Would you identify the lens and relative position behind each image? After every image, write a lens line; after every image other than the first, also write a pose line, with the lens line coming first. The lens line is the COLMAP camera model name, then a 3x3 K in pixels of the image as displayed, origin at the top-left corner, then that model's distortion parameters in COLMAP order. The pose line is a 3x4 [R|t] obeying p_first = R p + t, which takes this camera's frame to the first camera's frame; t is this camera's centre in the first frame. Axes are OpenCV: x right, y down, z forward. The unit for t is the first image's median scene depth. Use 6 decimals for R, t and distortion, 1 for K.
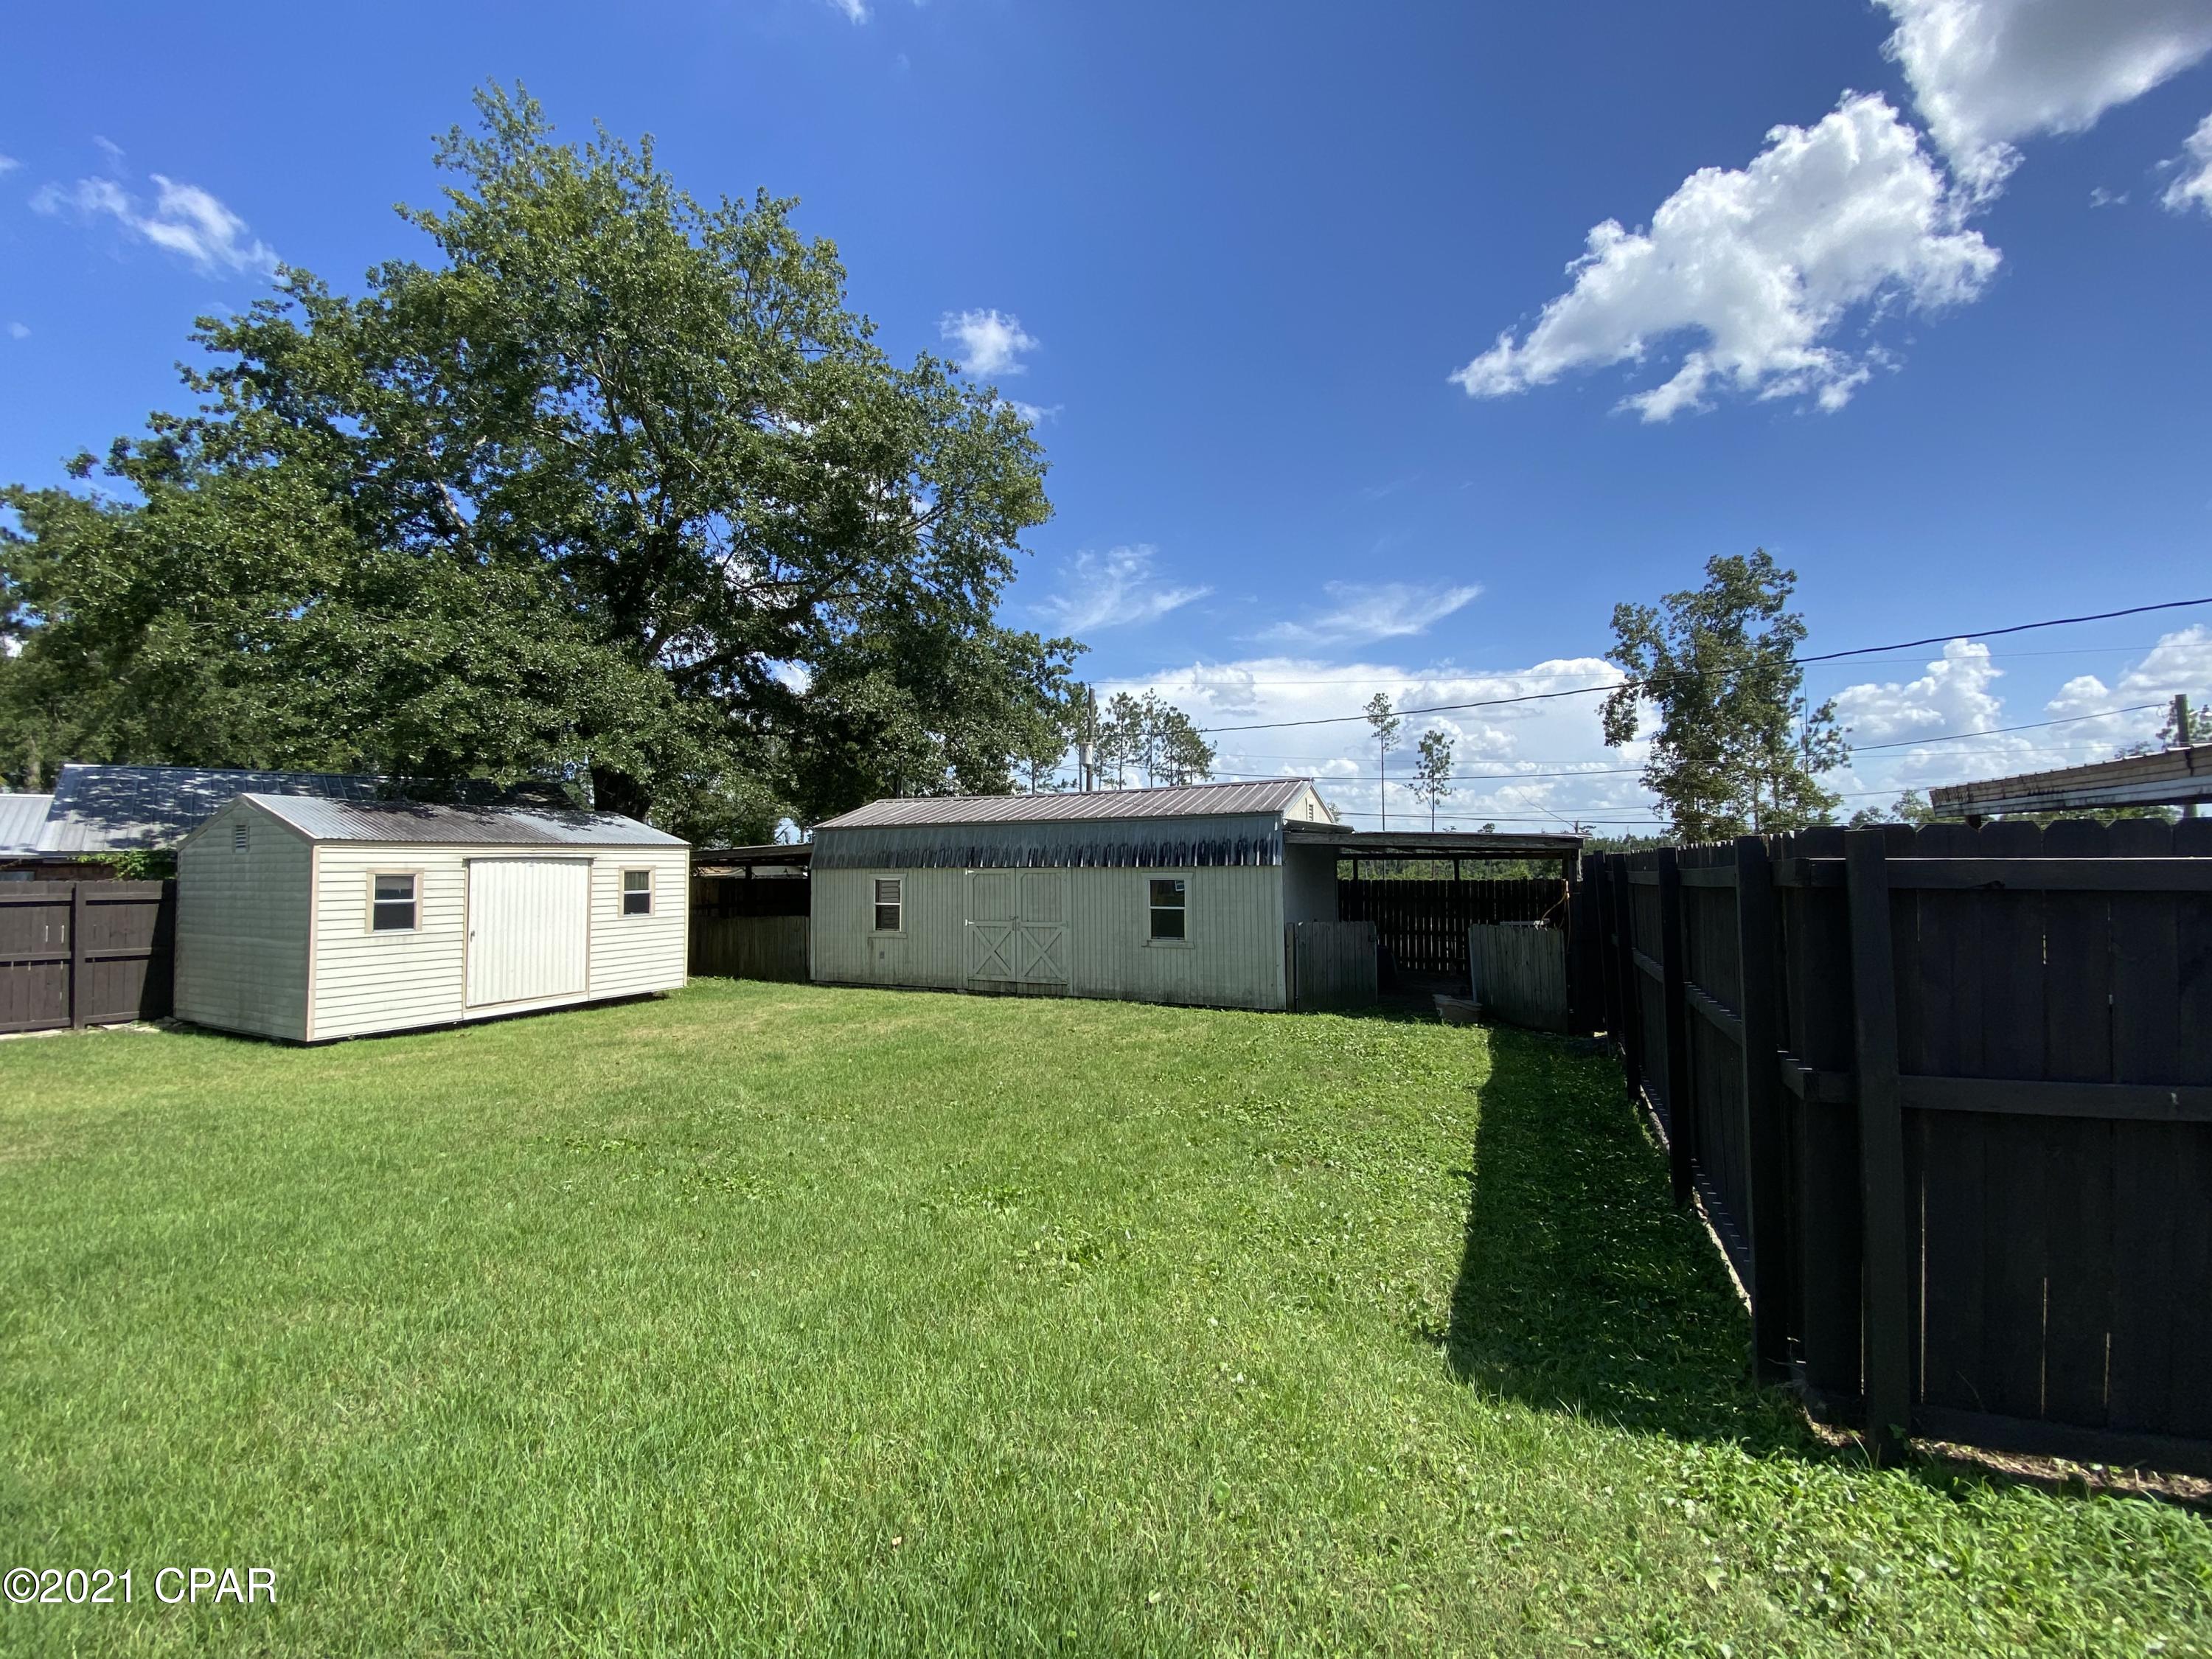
lens RADIAL K [[902.1, 0, 1107.0], [0, 902.1, 821.3], [0, 0, 1]] dist [0.008312, -0.013426]
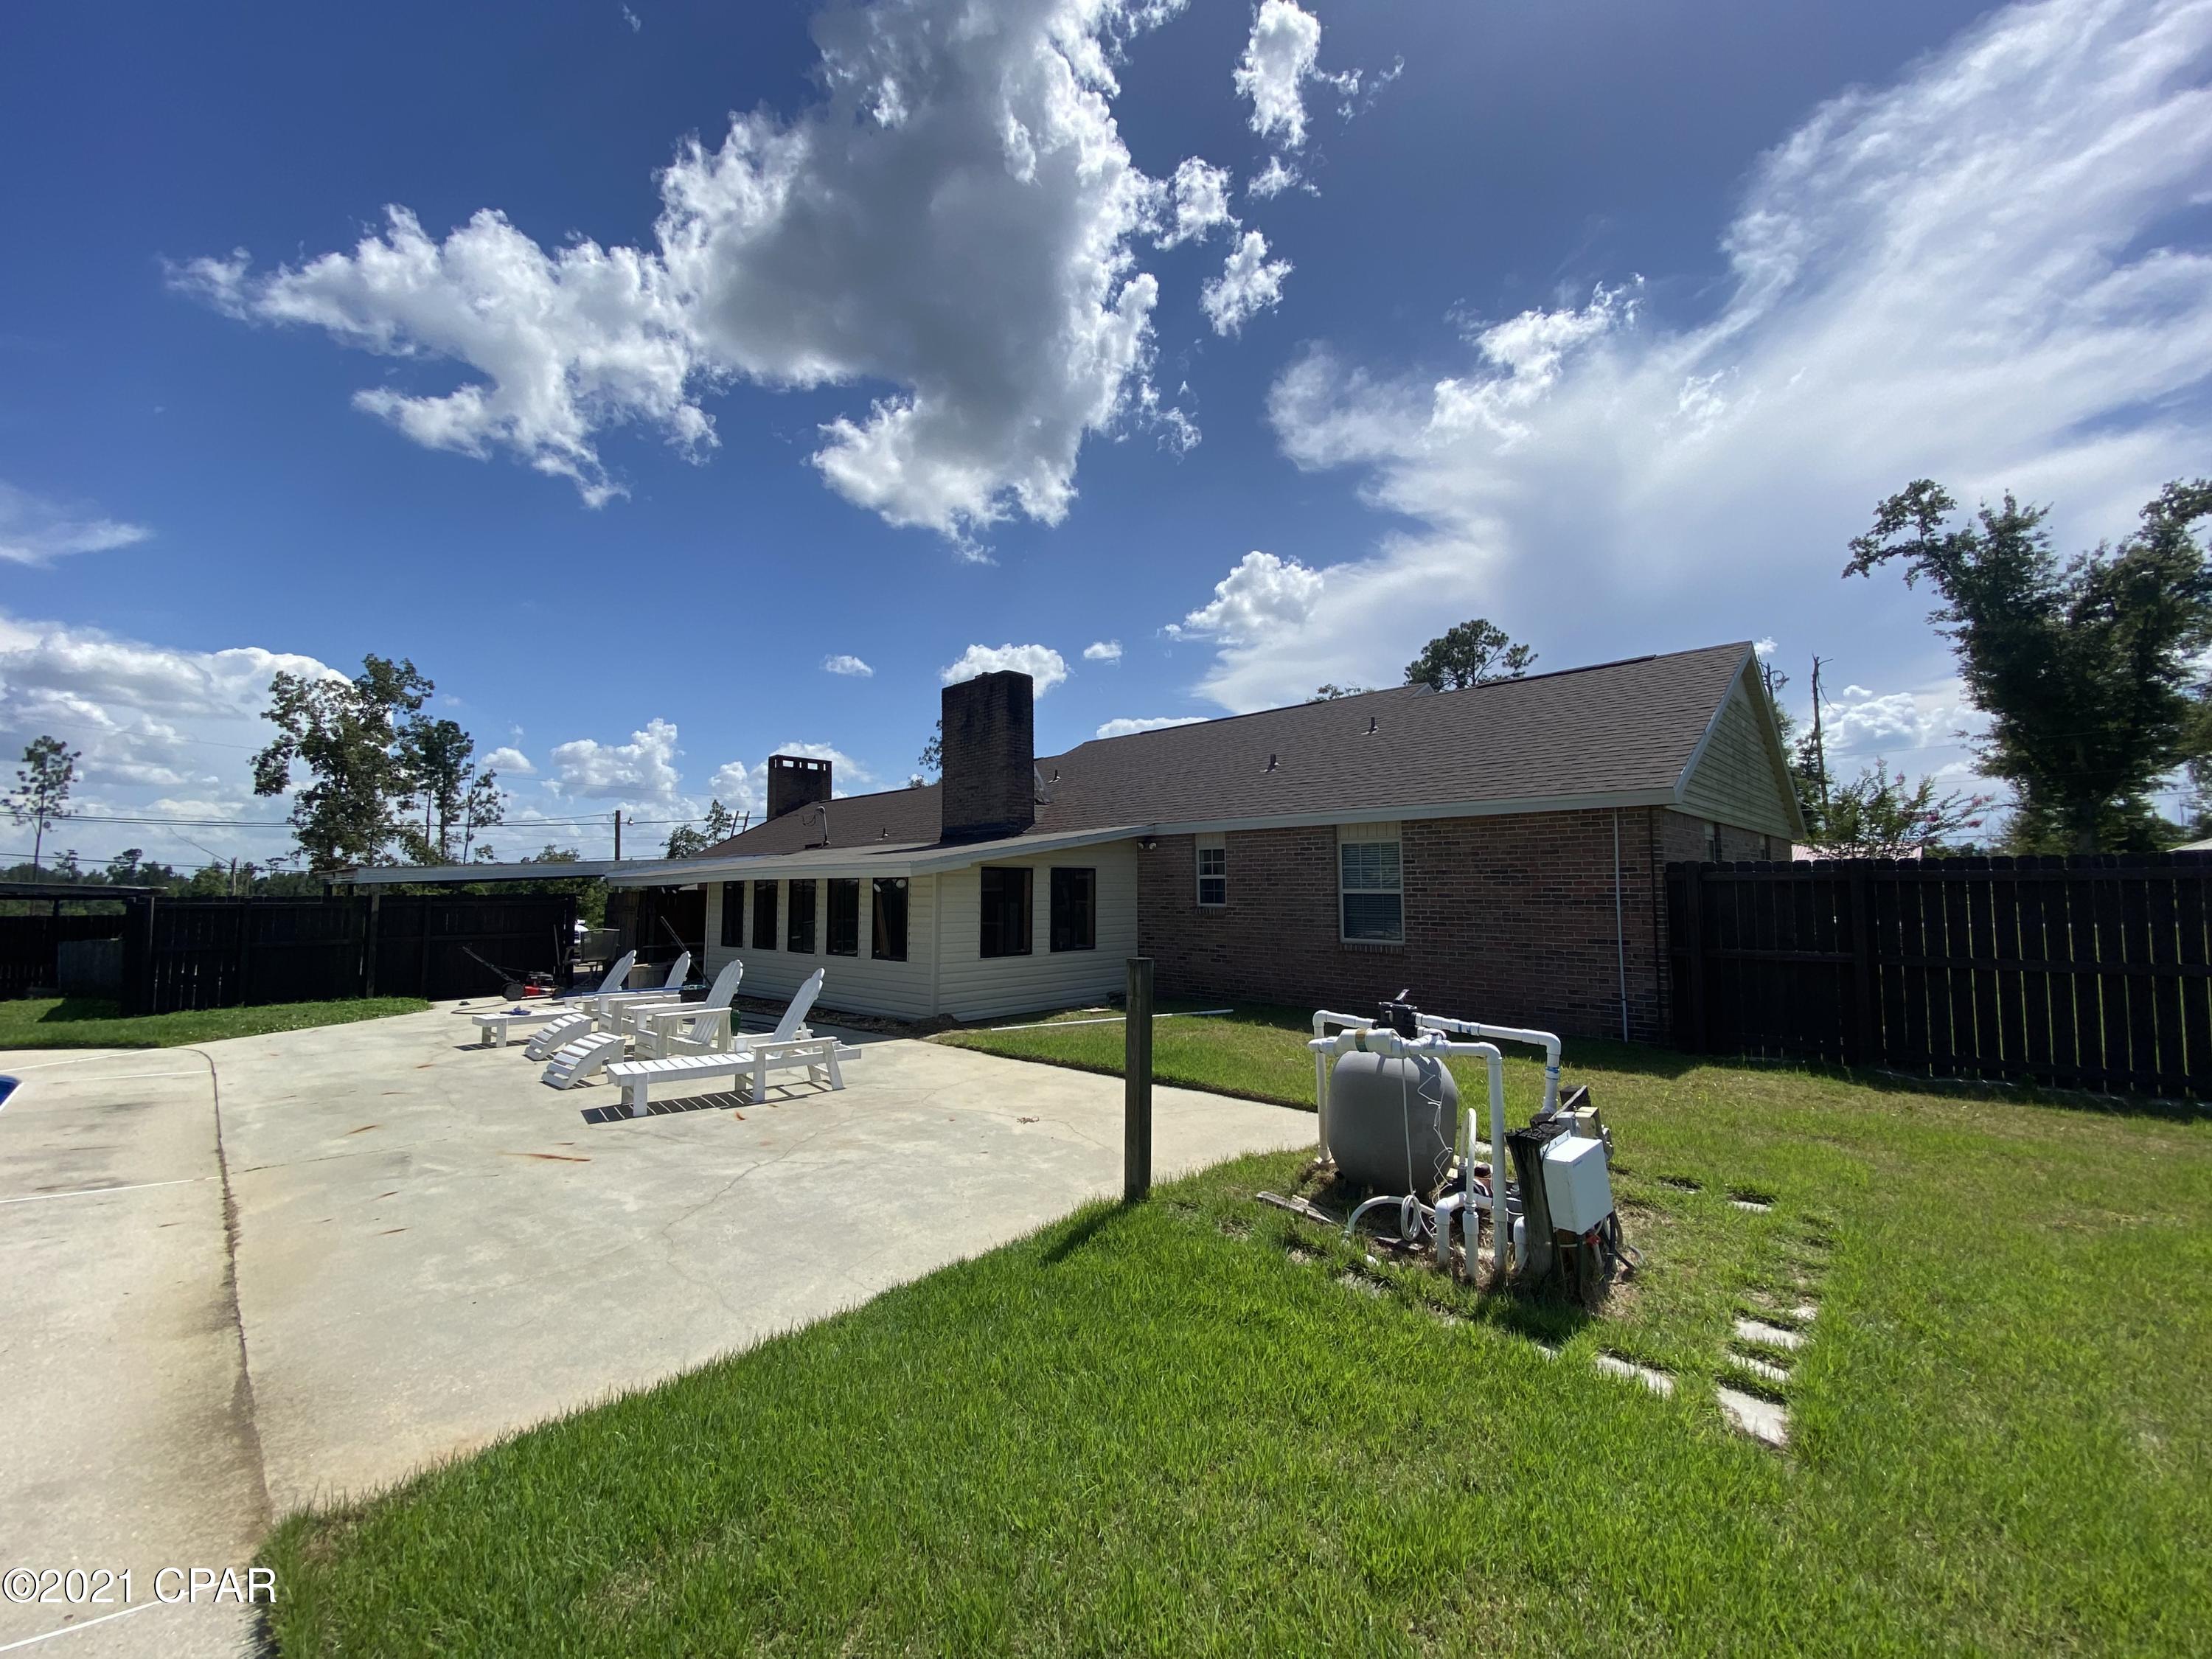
lens RADIAL K [[902.1, 0, 1102.7], [0, 902.1, 801.9], [0, 0, 1]] dist [0.008312, -0.013426]
pose [[0.346045, 0.095367, 0.933358, -0.070723], [-0.040336, 0.995413, -0.086753, -0.015221], [-0.937350, -0.007628, 0.348304, -0.226877]]
